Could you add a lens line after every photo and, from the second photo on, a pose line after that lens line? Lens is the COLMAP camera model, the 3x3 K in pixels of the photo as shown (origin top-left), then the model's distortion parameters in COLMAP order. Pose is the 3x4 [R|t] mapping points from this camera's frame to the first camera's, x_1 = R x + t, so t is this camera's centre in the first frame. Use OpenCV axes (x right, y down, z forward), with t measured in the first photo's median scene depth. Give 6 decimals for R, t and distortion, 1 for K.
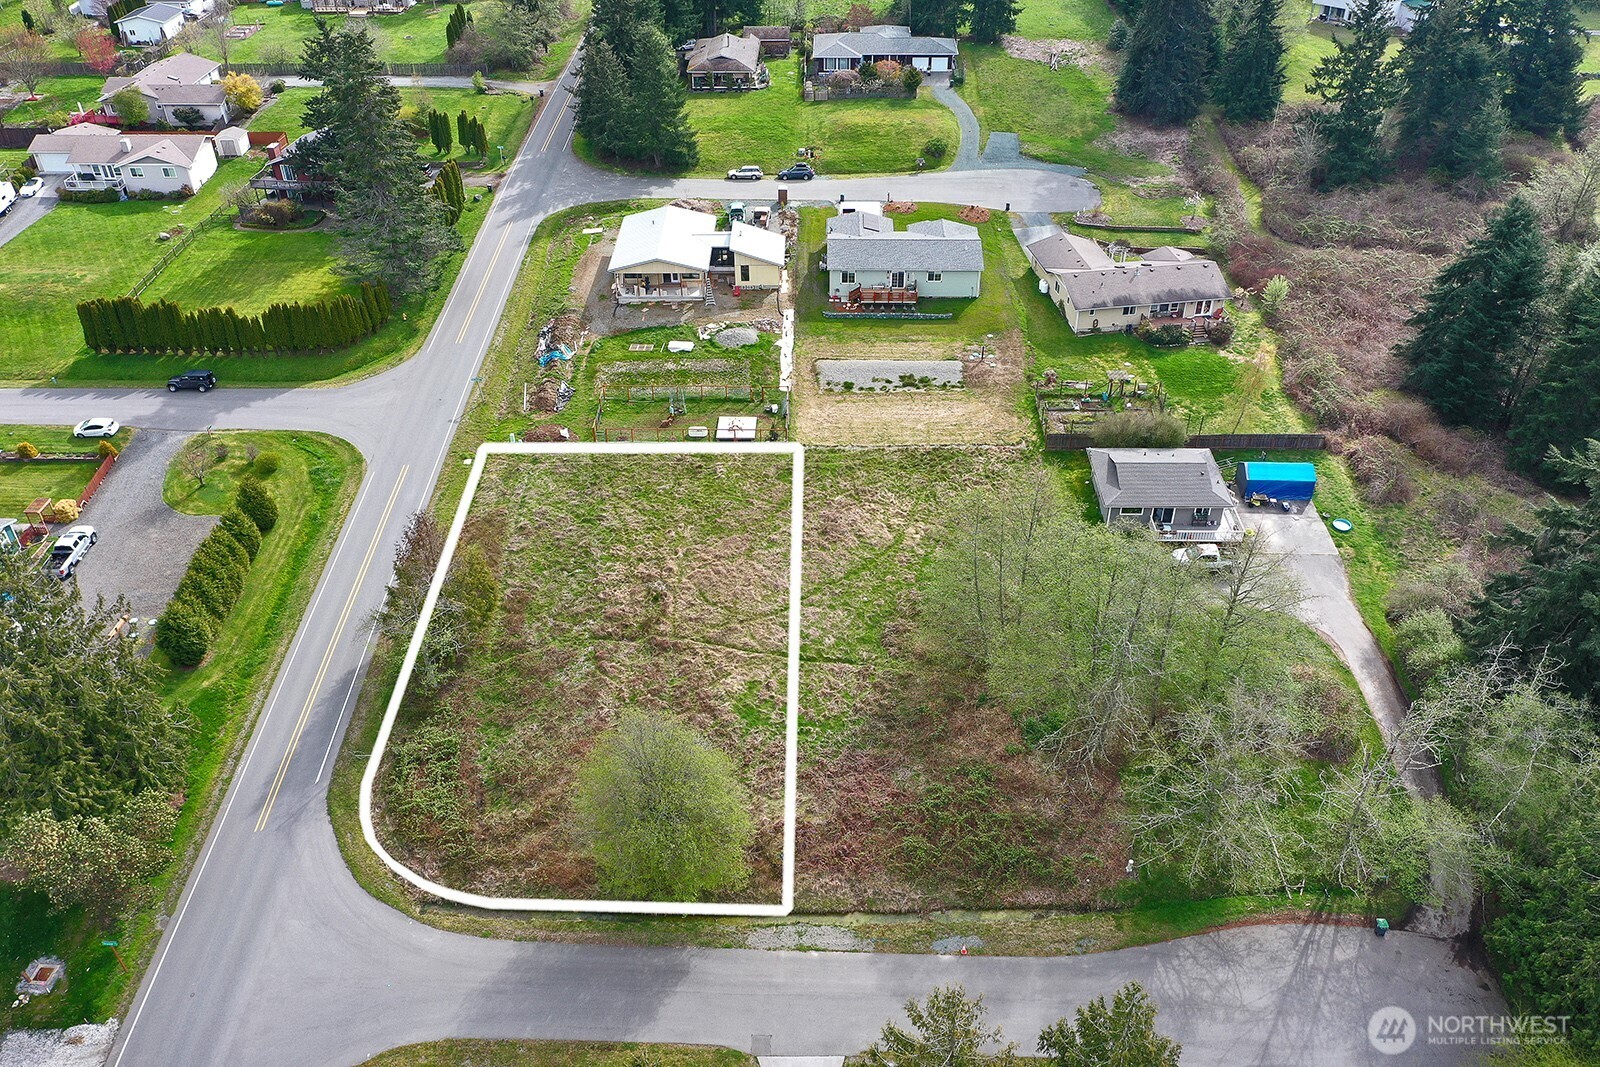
lens RADIAL K [[1275.4, 0, 805.7], [0, 1275.4, 531.1], [0, 0, 1]] dist [0.005351, -0.000662]
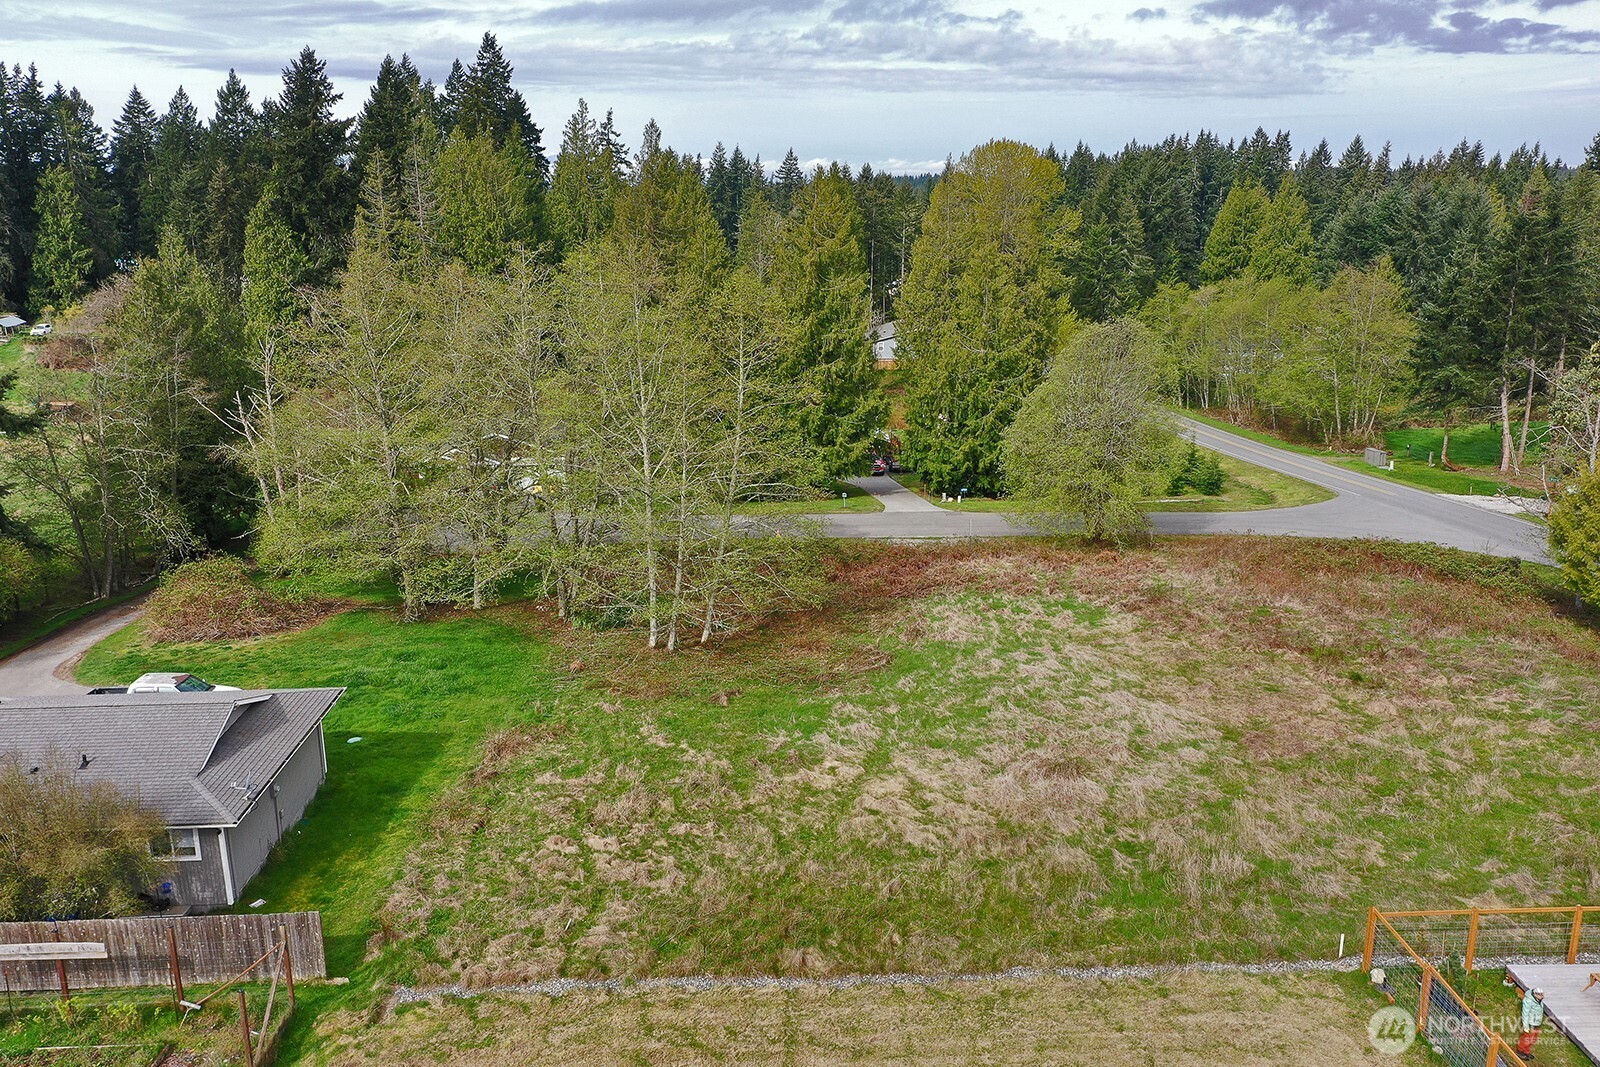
lens RADIAL K [[1287.6, 0, 802.3], [0, 1287.6, 533.4], [0, 0, 1]] dist [0.006898, -0.003830]
pose [[-0.998465, 0.026542, -0.048617, 0.095516], [-0.021083, 0.629554, 0.776671, -0.290285], [0.051221, 0.776503, -0.628028, 1.003856]]
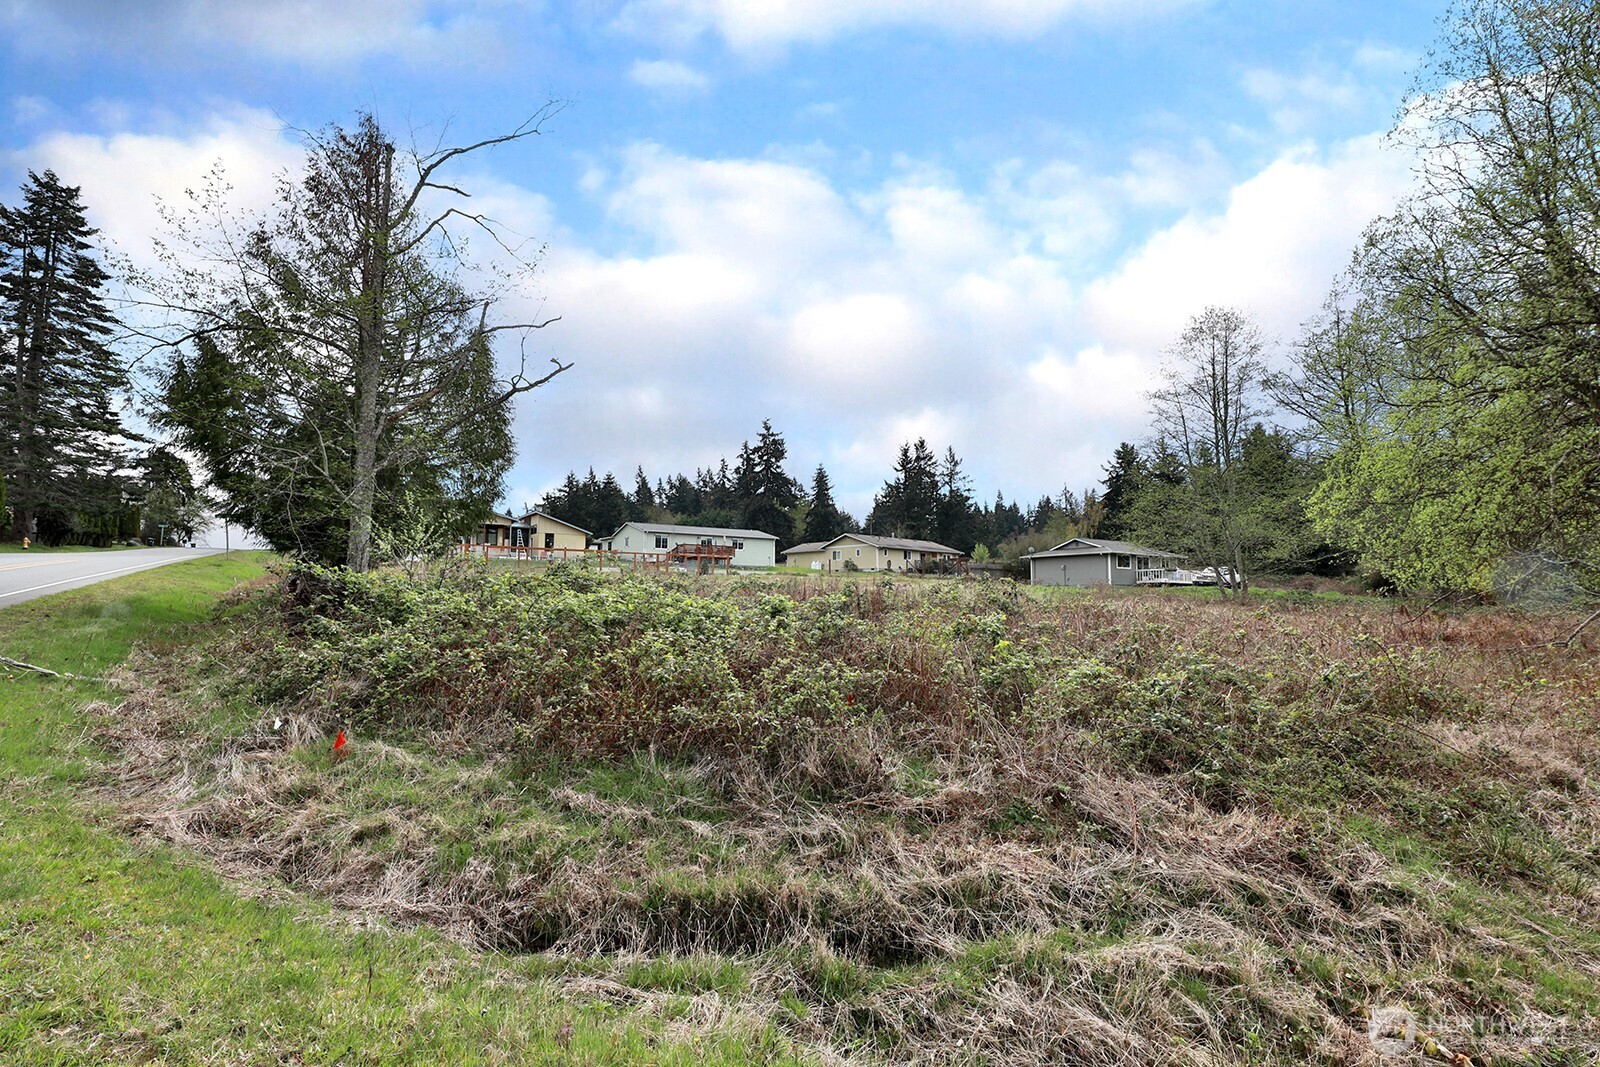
lens RADIAL K [[765.7, 0, 803.0], [0, 765.7, 533.9], [0, 0, 1]] dist [0.011411, 0.000190]
pose [[0.824767, 0.056051, 0.562687, -0.225976], [0.328124, 0.762977, -0.556956, 0.175030], [-0.460536, 0.643990, 0.610887, 0.623266]]
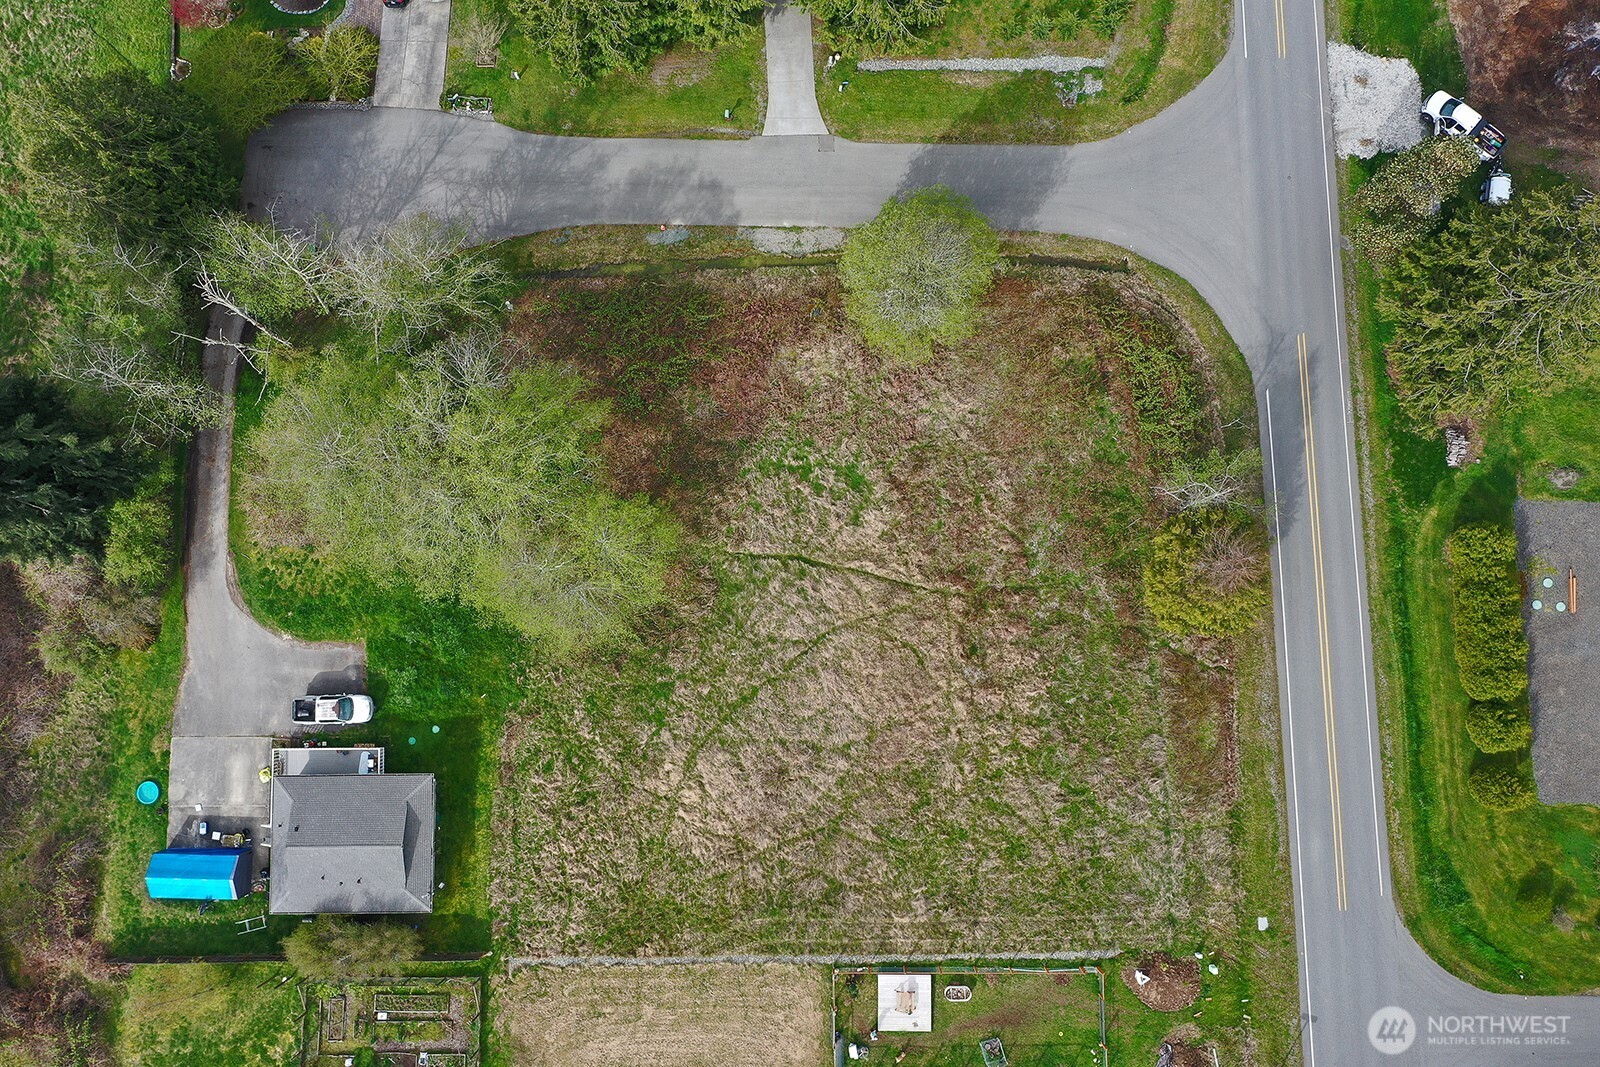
lens RADIAL K [[1287.6, 0, 802.3], [0, 1287.6, 533.4], [0, 0, 1]] dist [0.006898, -0.003830]
pose [[-0.999566, 0.021599, 0.020044, -0.016035], [0.005628, -0.527779, 0.849363, -0.522763], [0.028924, 0.849107, 0.527428, 0.369064]]
